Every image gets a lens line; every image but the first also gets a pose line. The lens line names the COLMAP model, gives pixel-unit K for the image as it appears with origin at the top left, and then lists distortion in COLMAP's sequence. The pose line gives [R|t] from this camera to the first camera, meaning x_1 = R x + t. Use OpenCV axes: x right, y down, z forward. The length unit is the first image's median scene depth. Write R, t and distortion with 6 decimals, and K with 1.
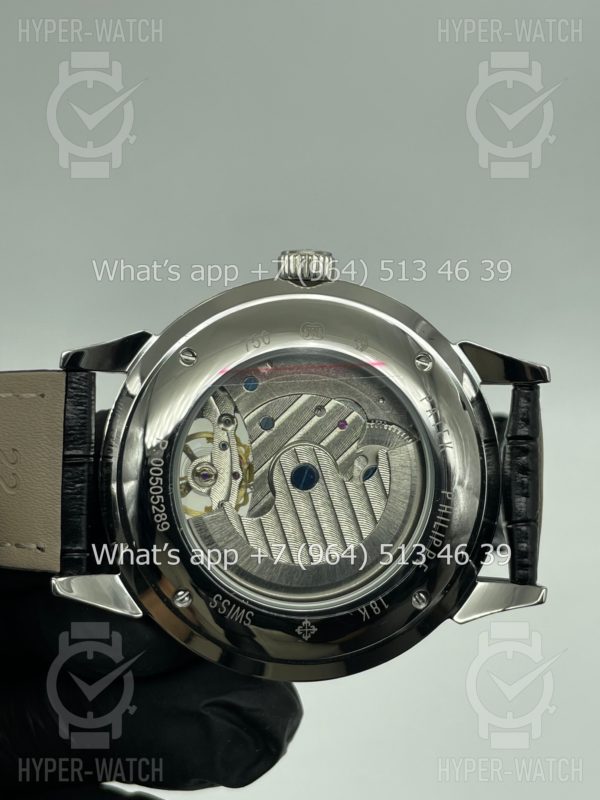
lens RADIAL K [[1190.2, 0, 300.0], [0, 1190.2, 400.0], [0, 0, 1]] dist [-0.006436, -0.027617]
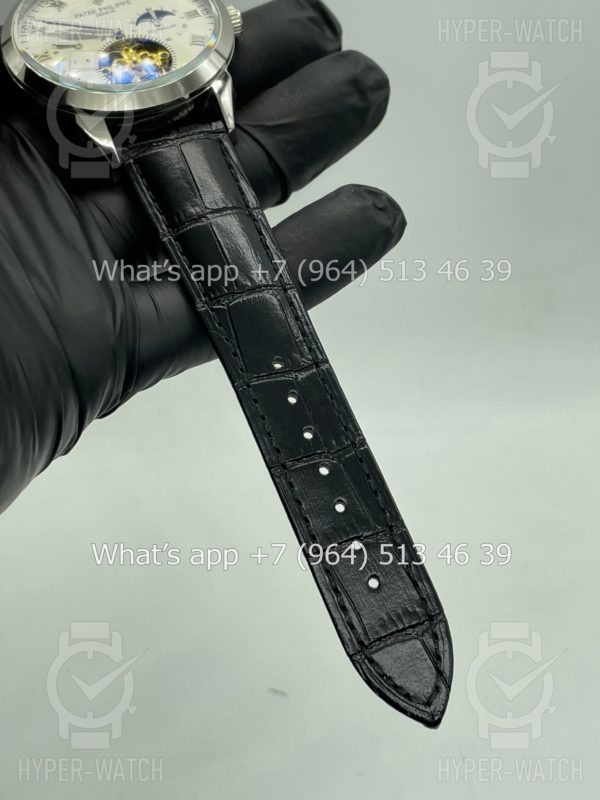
lens RADIAL K [[1190.2, 0, 300.0], [0, 1190.2, 400.0], [0, 0, 1]] dist [-0.006436, -0.027617]
pose [[1.000000, -0.000141, 0.000203, -0.000021], [0.000140, 0.999996, 0.002938, -0.241284], [-0.000203, -0.002938, 0.999996, 0.000204]]
